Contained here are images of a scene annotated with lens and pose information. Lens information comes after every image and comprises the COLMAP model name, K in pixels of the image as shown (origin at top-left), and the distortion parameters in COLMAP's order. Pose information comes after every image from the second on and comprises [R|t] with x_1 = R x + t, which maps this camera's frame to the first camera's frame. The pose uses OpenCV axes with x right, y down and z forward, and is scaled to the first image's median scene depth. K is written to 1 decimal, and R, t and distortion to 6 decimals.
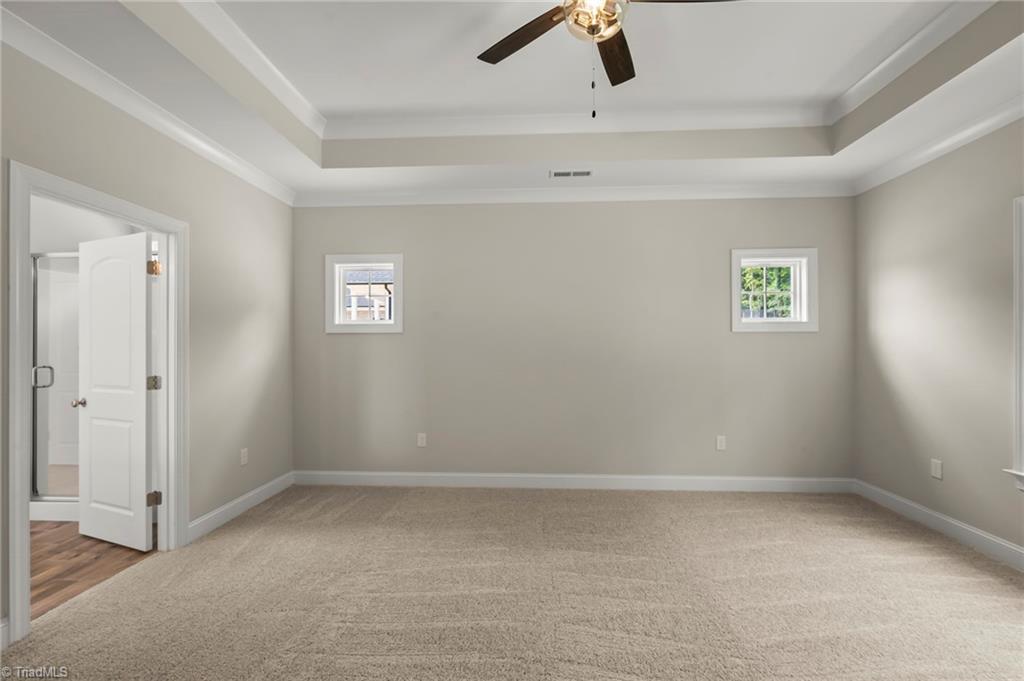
lens RADIAL K [[406.7, 0, 512.9], [0, 406.7, 343.5], [0, 0, 1]] dist [-0.000860, -0.000335]
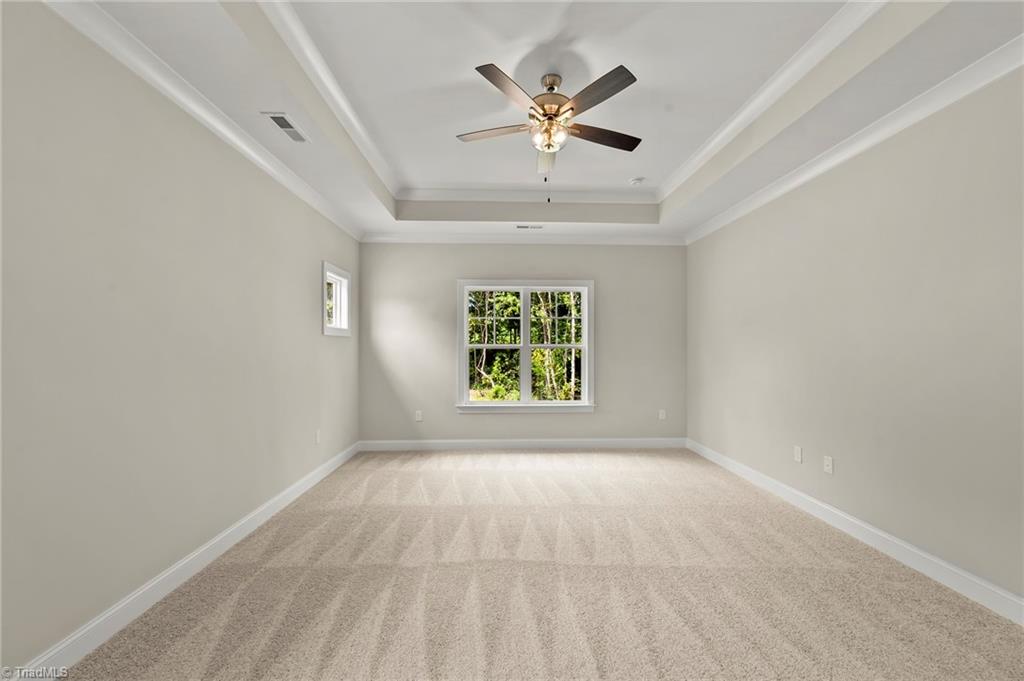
lens RADIAL K [[406.7, 0, 512.9], [0, 406.7, 343.5], [0, 0, 1]] dist [-0.000860, -0.000335]
pose [[-0.080494, 0.006895, 0.996731, -0.728413], [-0.010044, 0.999920, -0.007728, -0.002153], [-0.996705, -0.010633, -0.080418, 0.683493]]
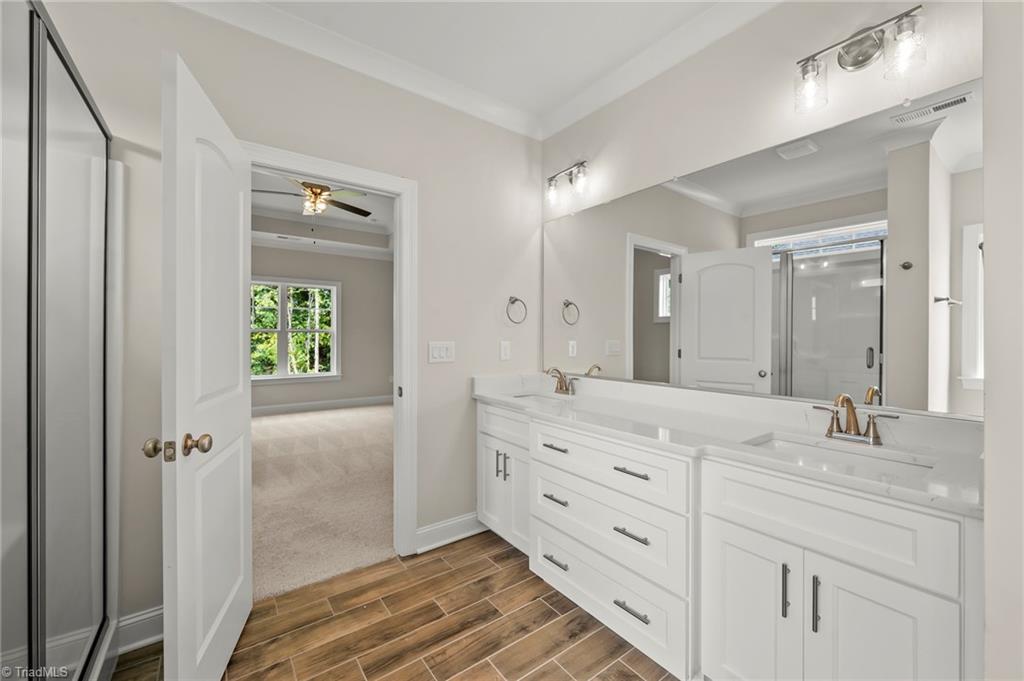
lens RADIAL K [[406.7, 0, 512.9], [0, 406.7, 343.5], [0, 0, 1]] dist [-0.000860, -0.000335]
pose [[-0.630795, -0.020201, 0.775686, -1.426220], [-0.015972, 0.999787, 0.013048, 0.018565], [-0.775785, -0.004159, -0.630984, 0.896066]]
